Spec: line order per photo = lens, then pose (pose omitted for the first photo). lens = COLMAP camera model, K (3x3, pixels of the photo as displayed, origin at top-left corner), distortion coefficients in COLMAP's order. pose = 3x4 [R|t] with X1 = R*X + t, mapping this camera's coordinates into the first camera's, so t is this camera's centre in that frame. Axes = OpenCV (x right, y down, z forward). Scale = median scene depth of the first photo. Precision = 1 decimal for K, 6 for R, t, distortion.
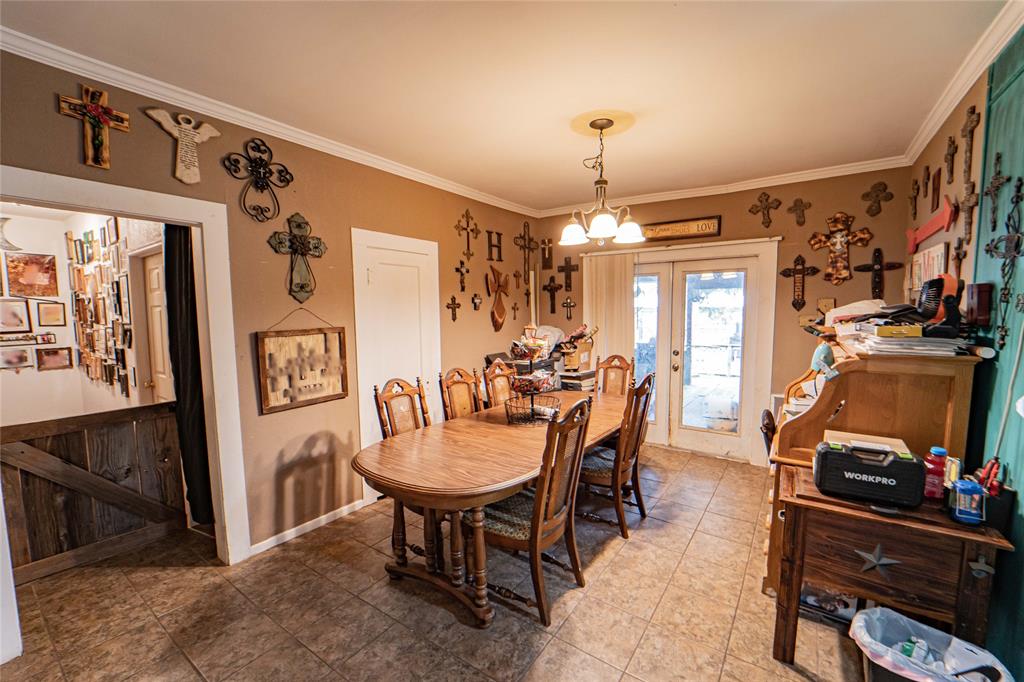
lens RADIAL K [[420.5, 0, 514.6], [0, 420.5, 348.6], [0, 0, 1]] dist [-0.022971, 0.000800]
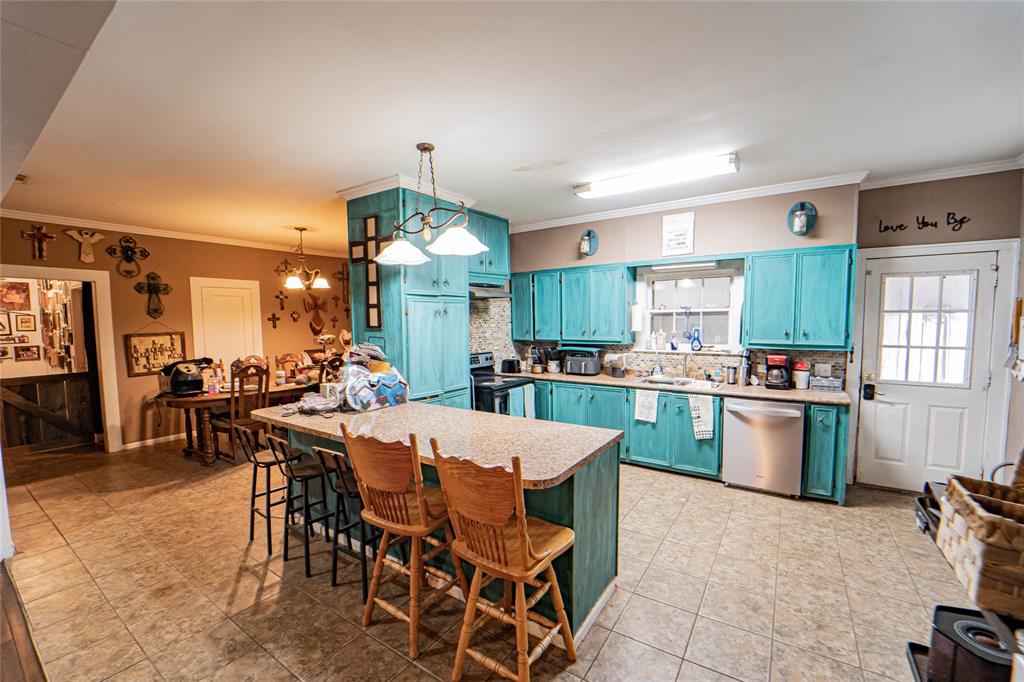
lens RADIAL K [[420.5, 0, 514.6], [0, 420.5, 348.6], [0, 0, 1]] dist [-0.022971, 0.000800]
pose [[0.999819, 0.001586, 0.018979, 0.776513], [-0.001305, 0.999889, -0.014830, 0.035869], [-0.019001, 0.014803, 0.999710, -0.645002]]
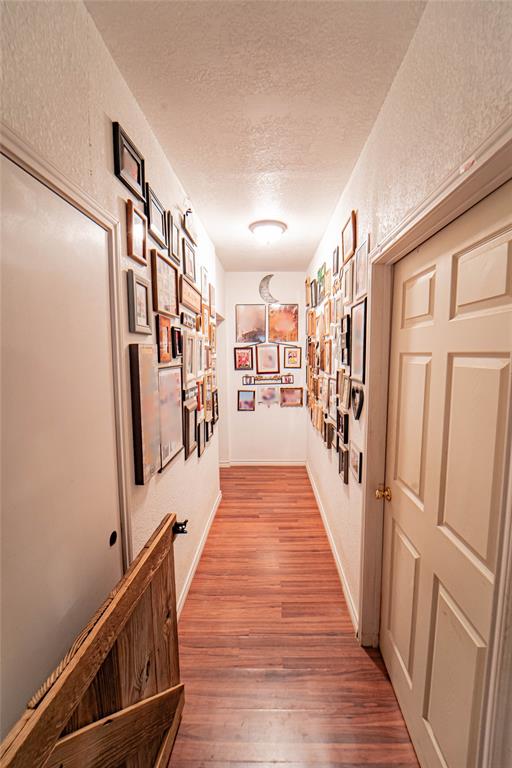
lens RADIAL K [[315.4, 0, 256.0], [0, 315.4, 384.0], [0, 0, 1]] dist [-0.022971, 0.000800]
pose [[0.539358, 0.081877, -0.838086, -0.610204], [-0.066176, 0.996305, 0.054746, -0.069972], [0.839472, 0.025934, 0.542783, 0.599336]]
